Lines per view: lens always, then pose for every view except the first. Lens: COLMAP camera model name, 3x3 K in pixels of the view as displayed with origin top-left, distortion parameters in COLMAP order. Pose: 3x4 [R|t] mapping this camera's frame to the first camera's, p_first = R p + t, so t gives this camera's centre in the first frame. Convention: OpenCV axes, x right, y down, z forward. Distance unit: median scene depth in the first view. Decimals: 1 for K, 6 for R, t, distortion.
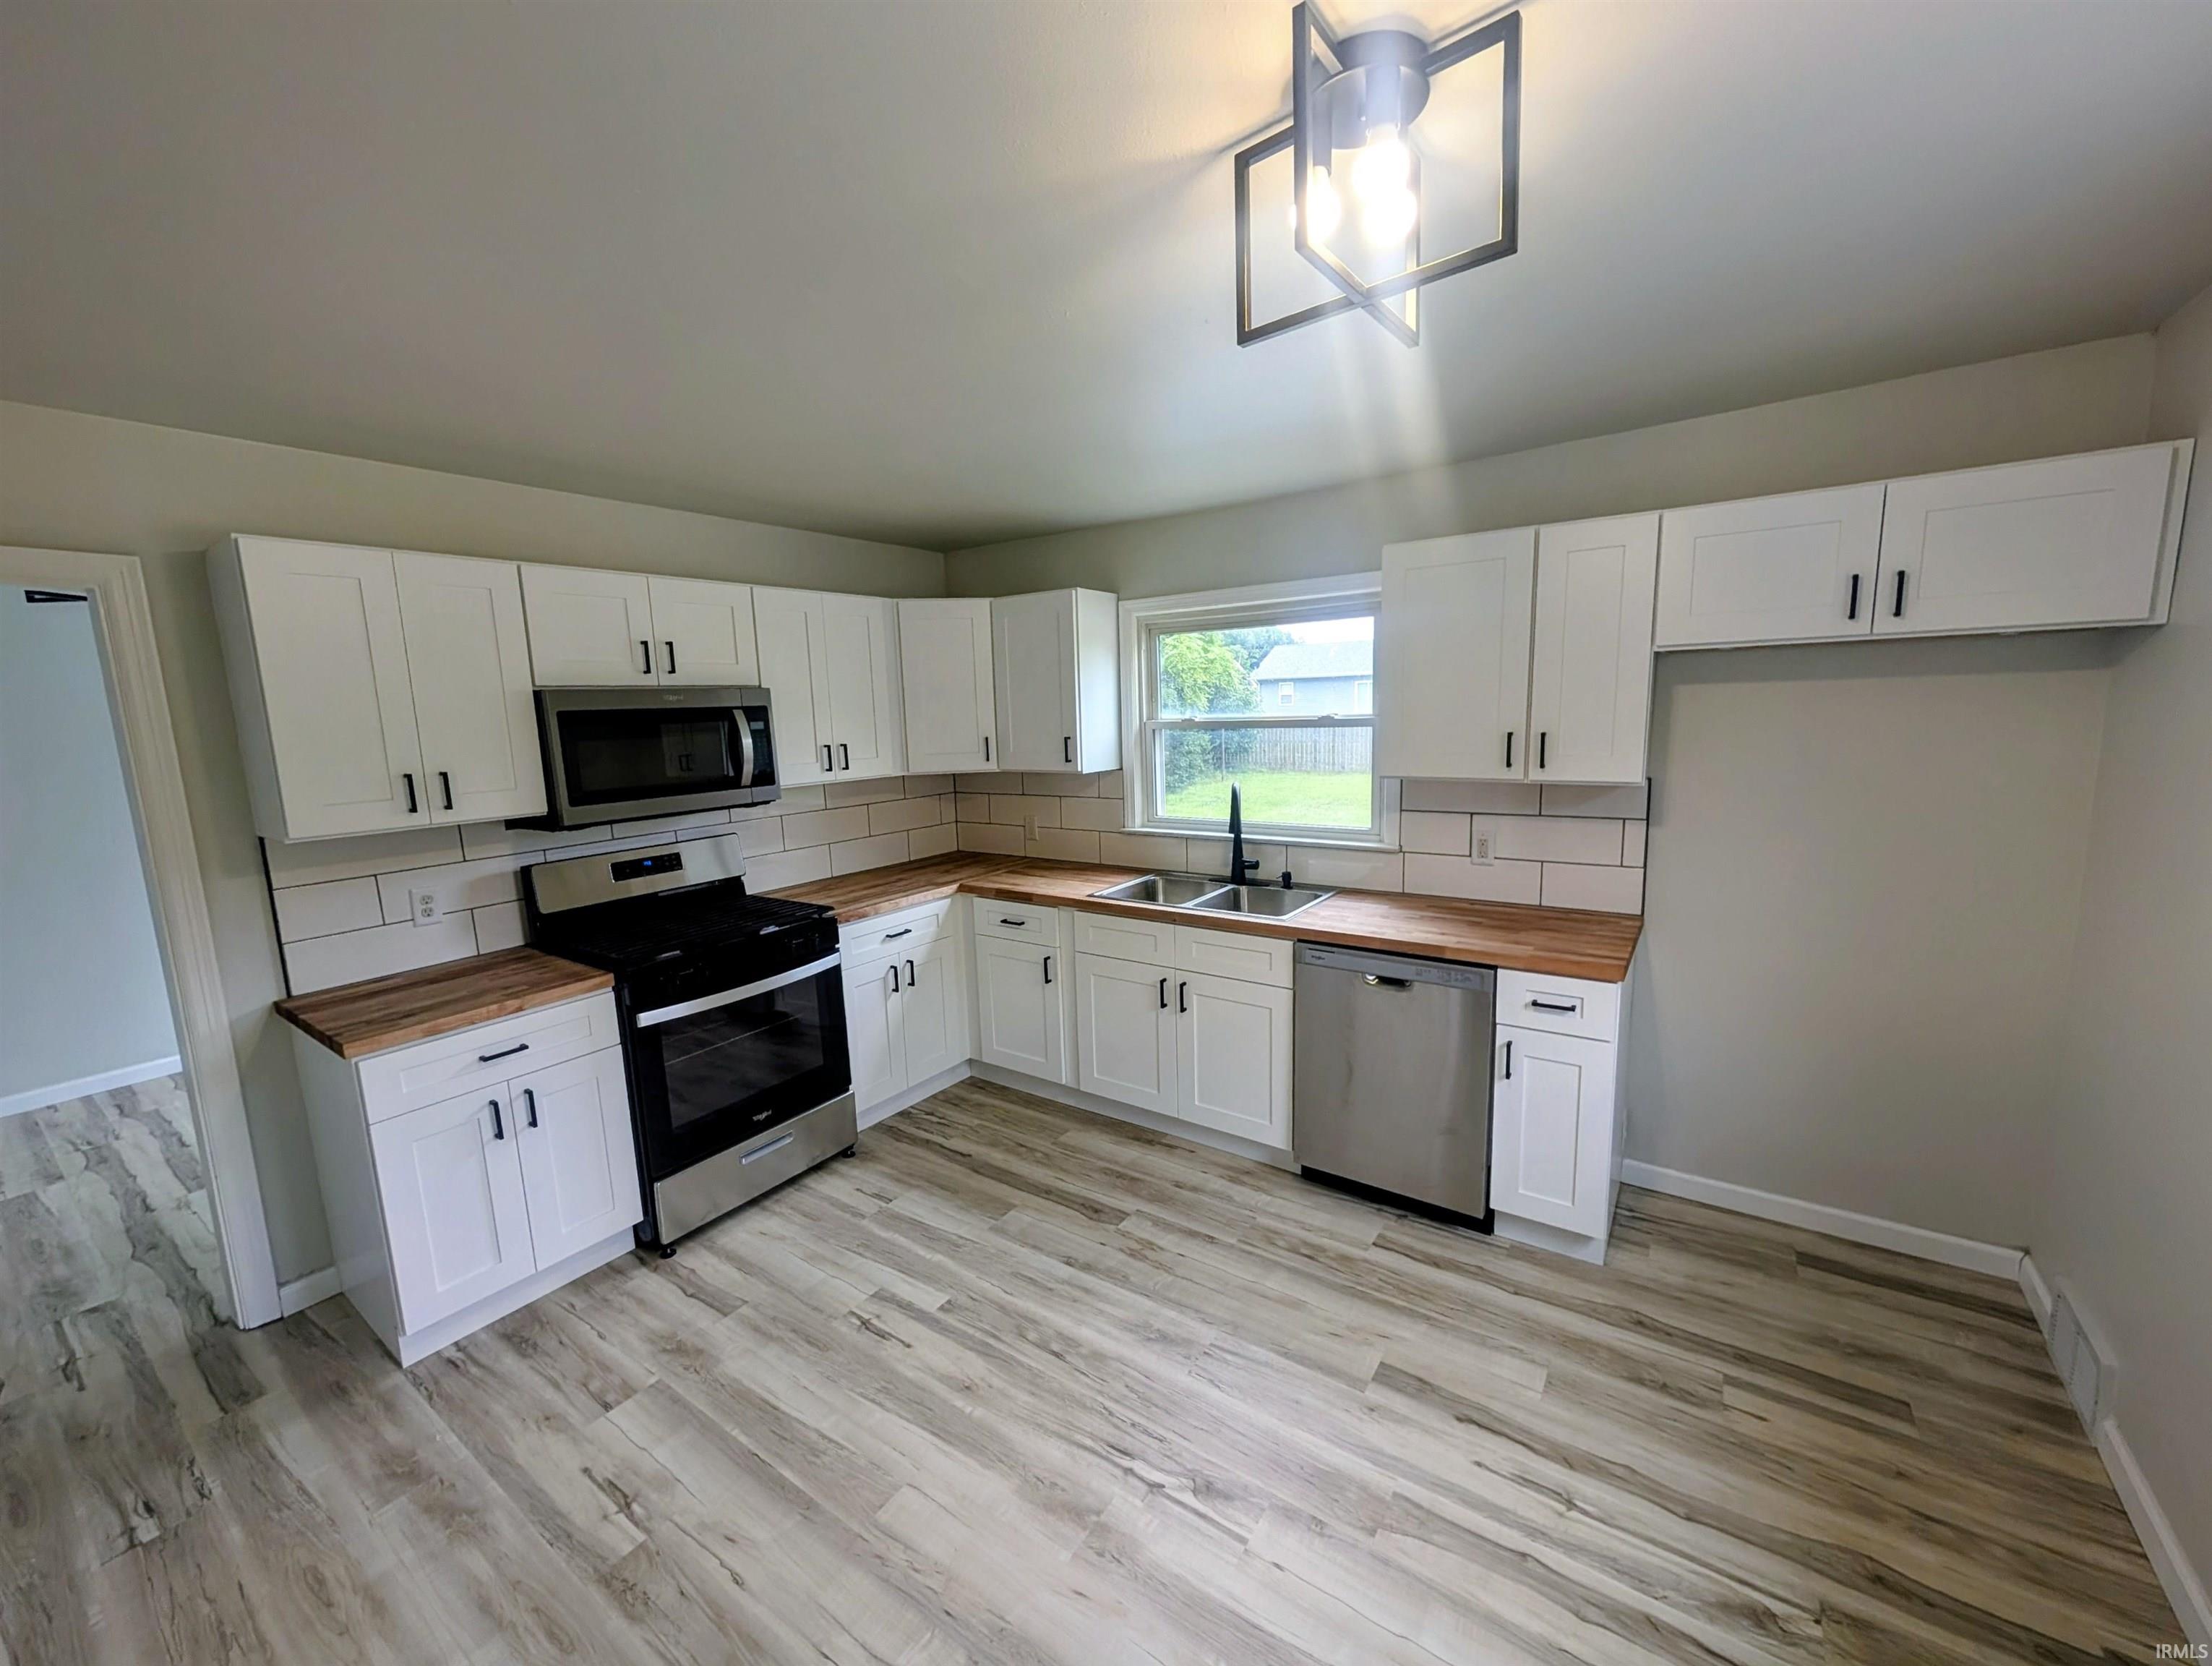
lens RADIAL K [[868.8, 0, 1091.4], [0, 868.8, 831.5], [0, 0, 1]] dist [0.000194, 0.000100]
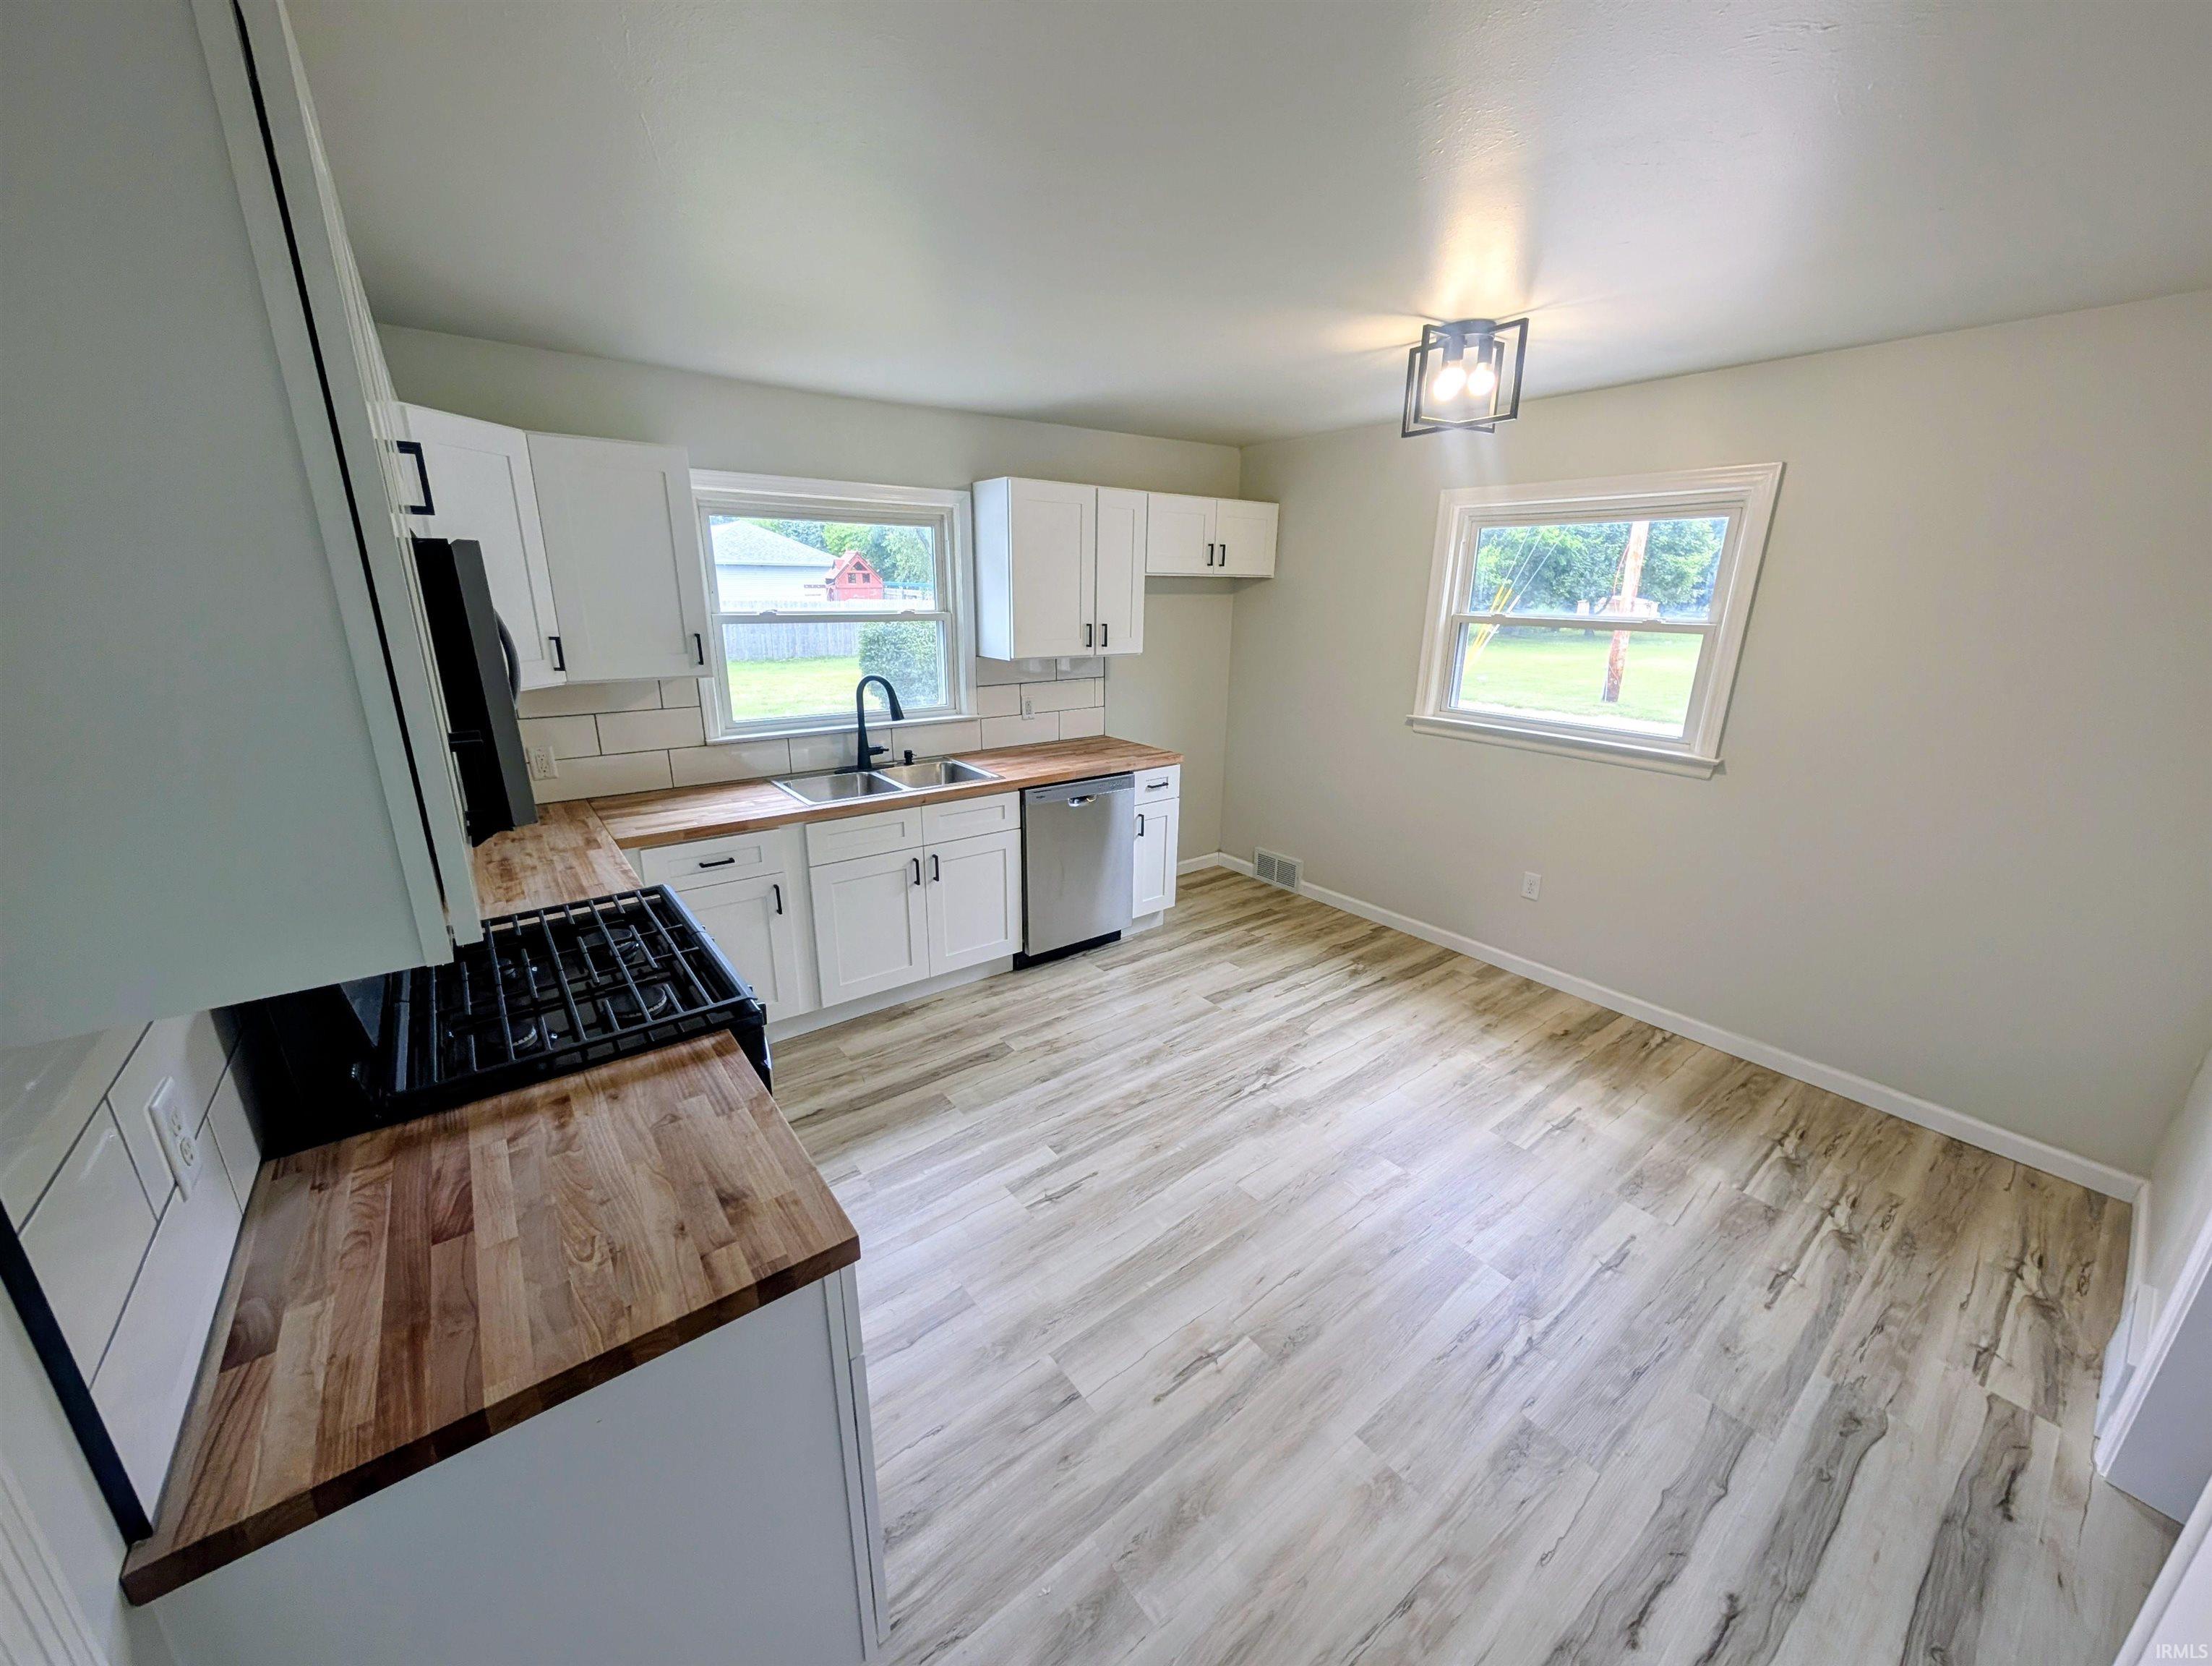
lens RADIAL K [[836.7, 0, 1110.0], [0, 836.7, 826.2], [0, 0, 1]] dist [-0.000674, 0.000178]
pose [[0.286741, -0.230948, 0.929754, -1.022943], [0.116973, 0.971686, 0.205289, -0.070398], [-0.950840, 0.049891, 0.305637, 0.565178]]
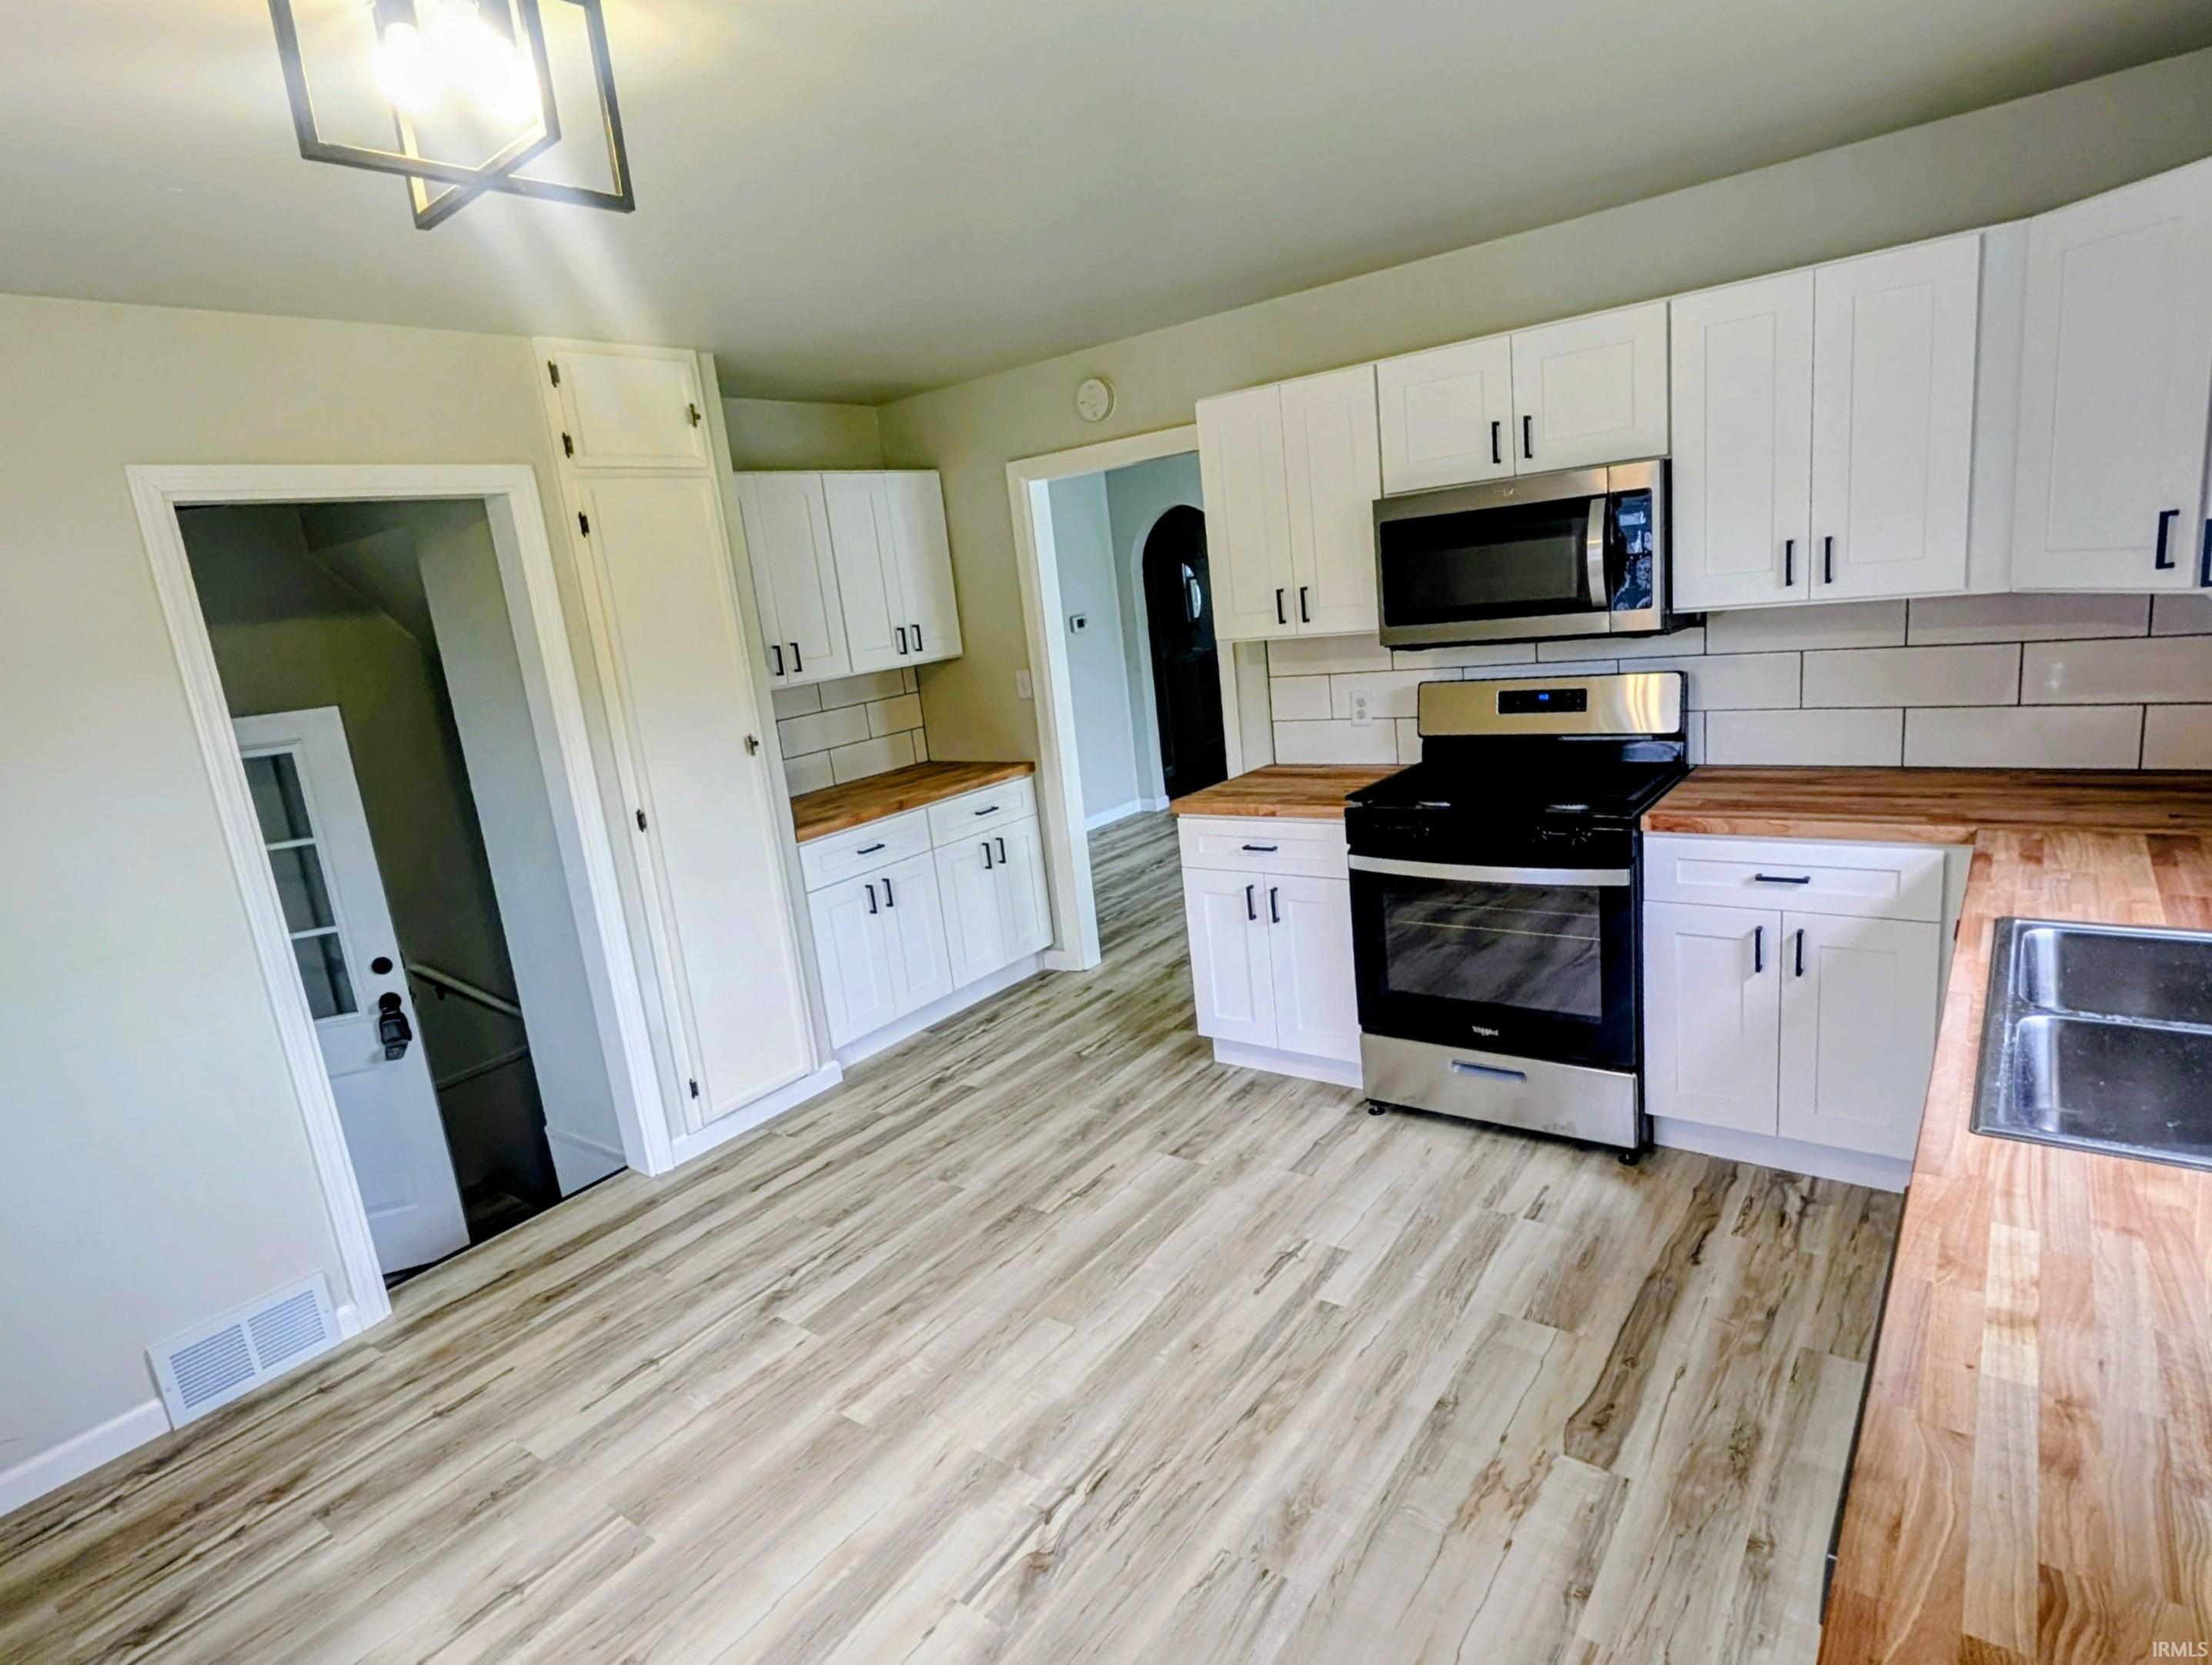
lens RADIAL K [[1191.1, 0, 1106.0], [0, 1191.1, 832.5], [0, 0, 1]] dist [0.002744, 0.000255]
pose [[-0.026835, 0.250572, -0.967726, 0.759756], [-0.029142, 0.967467, 0.251313, -0.136511], [0.999215, 0.034946, -0.018660, 0.777832]]
